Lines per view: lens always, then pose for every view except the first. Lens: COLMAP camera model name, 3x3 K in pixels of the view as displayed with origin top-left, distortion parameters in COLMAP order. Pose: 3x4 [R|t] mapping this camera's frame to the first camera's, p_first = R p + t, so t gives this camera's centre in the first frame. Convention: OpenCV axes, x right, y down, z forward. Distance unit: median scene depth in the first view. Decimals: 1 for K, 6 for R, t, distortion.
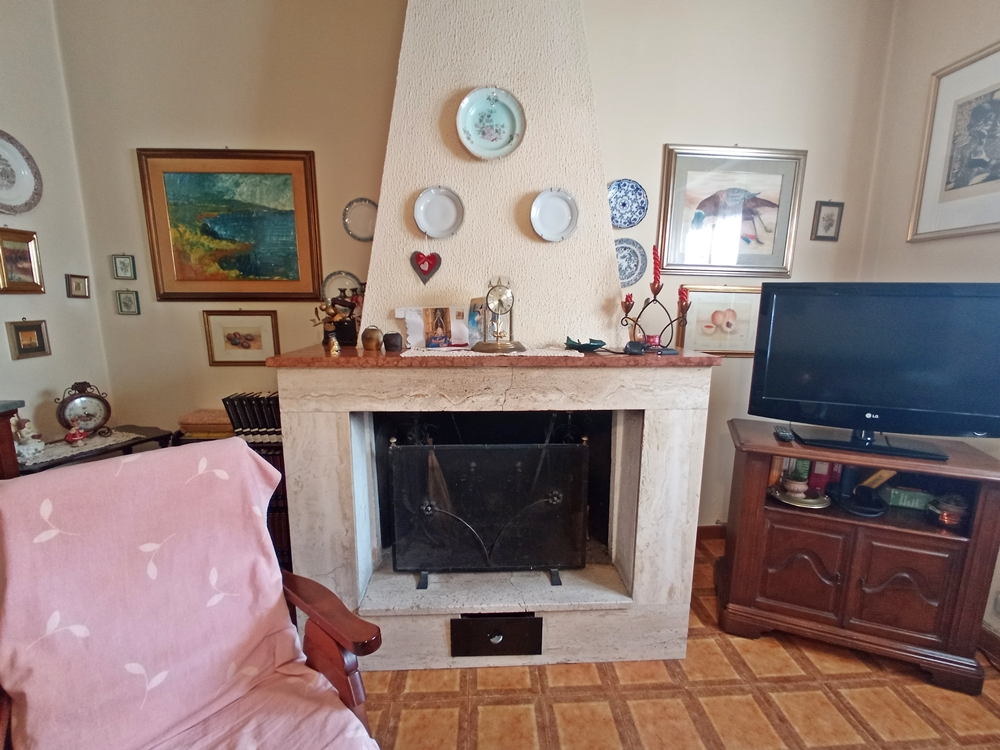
lens RADIAL K [[441.3, 0, 503.9], [0, 441.3, 375.3], [0, 0, 1]] dist [-0.003278, -0.001577]
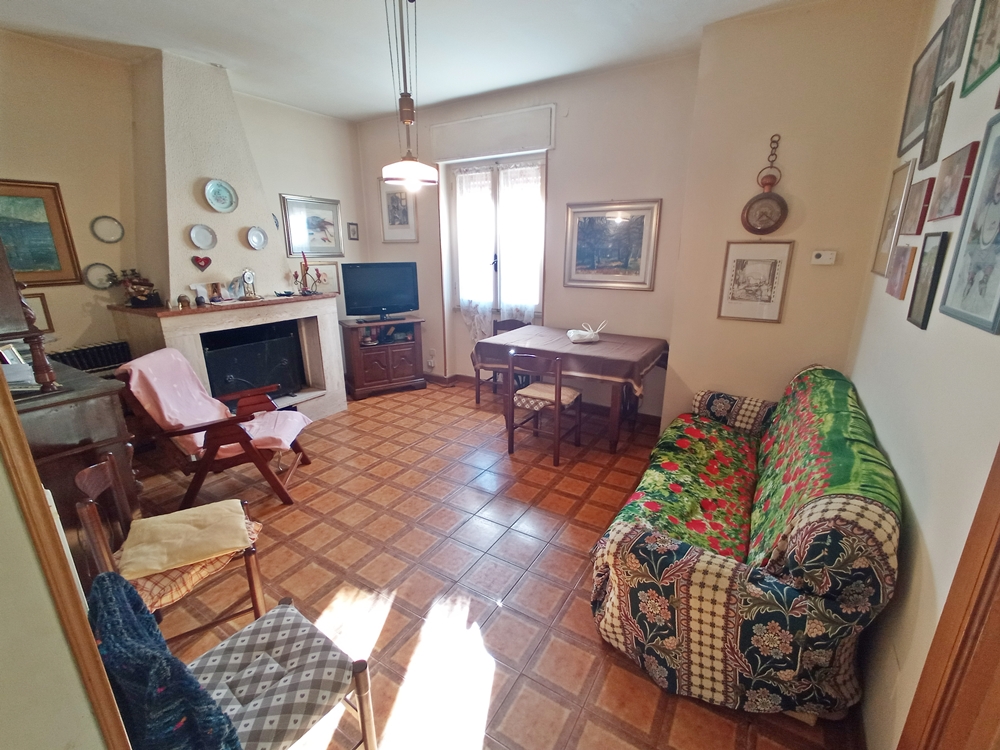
lens RADIAL K [[441.3, 0, 500.6], [0, 441.3, 374.7], [0, 0, 1]] dist [-0.003278, -0.001577]
pose [[0.570988, -0.238589, 0.785524, -1.109248], [0.149083, 0.971063, 0.186577, 0.083347], [-0.807308, 0.010575, 0.590035, -1.328871]]
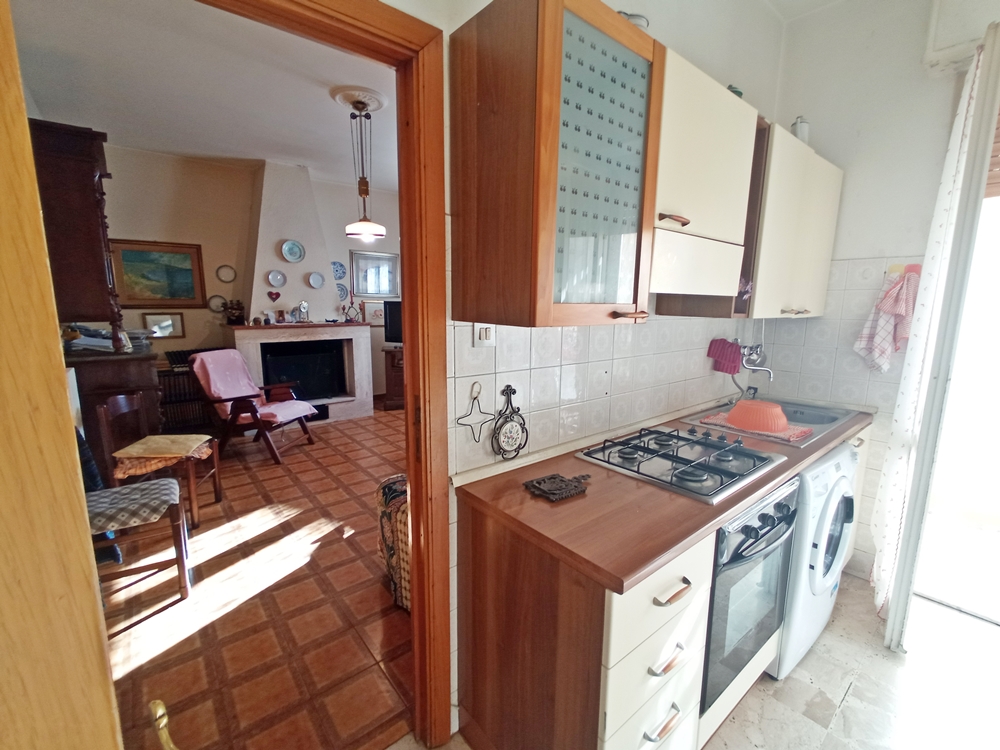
lens RADIAL K [[441.3, 0, 502.4], [0, 441.3, 375.9], [0, 0, 1]] dist [-0.003278, -0.001577]
pose [[0.802388, -0.100416, 0.588294, -0.734840], [0.100410, 0.994406, 0.032783, 0.340478], [-0.588295, 0.032766, 0.807983, -2.269997]]
